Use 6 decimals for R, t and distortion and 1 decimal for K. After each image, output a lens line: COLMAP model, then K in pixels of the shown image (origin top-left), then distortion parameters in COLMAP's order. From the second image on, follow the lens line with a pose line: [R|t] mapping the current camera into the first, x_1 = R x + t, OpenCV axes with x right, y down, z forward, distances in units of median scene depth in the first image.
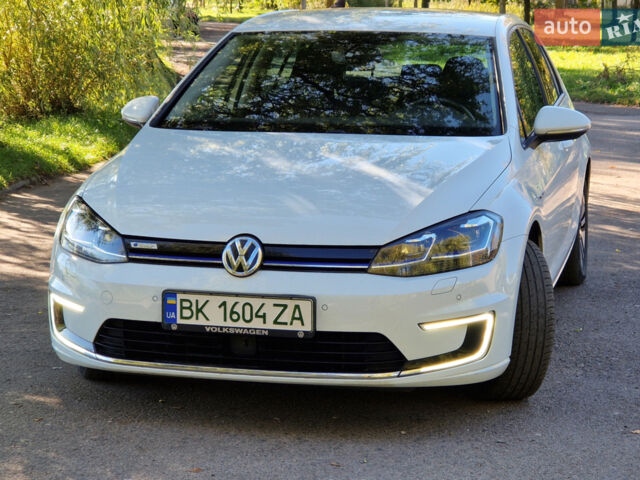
lens RADIAL K [[1545.8, 0, 320.0], [0, 1545.8, 240.0], [0, 0, 1]] dist [0.045433, 0.353489]
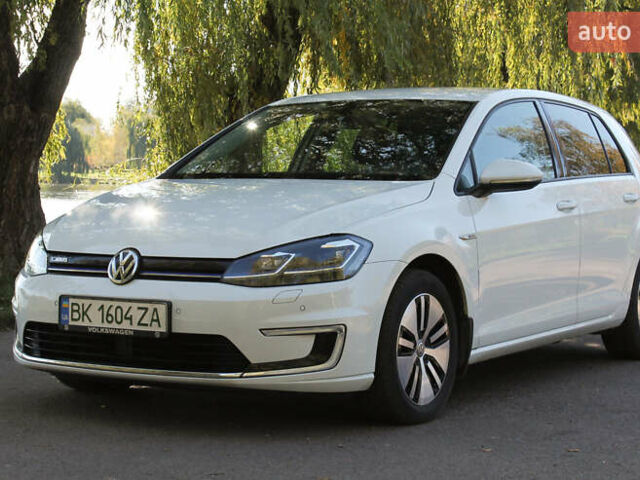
lens RADIAL K [[1545.8, 0, 320.0], [0, 1545.8, 240.0], [0, 0, 1]] dist [0.045433, 0.353489]
pose [[0.952470, 0.014687, -0.304277, 0.433030], [-0.046895, 0.994000, -0.098815, 0.096587], [0.301000, 0.108387, 0.947444, -0.032644]]
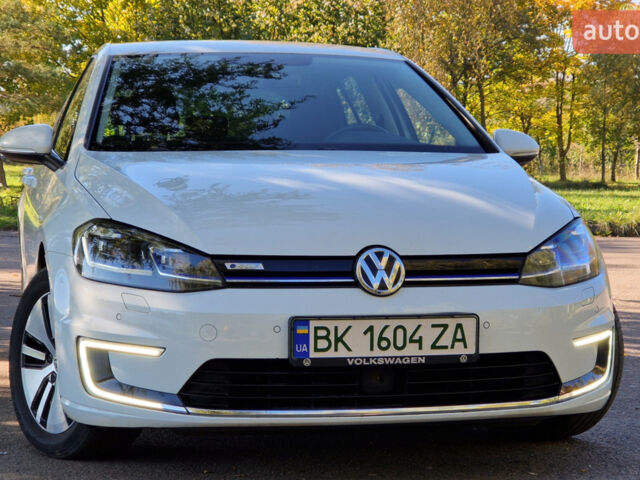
lens RADIAL K [[1547.7, 0, 320.0], [0, 1547.7, 240.0], [0, 0, 1]] dist [-0.921679, 15.332749]
pose [[0.904677, -0.023035, 0.425476, -0.428970], [0.060725, 0.995315, -0.075233, 0.053854], [-0.421750, 0.093898, 0.901837, 0.273113]]
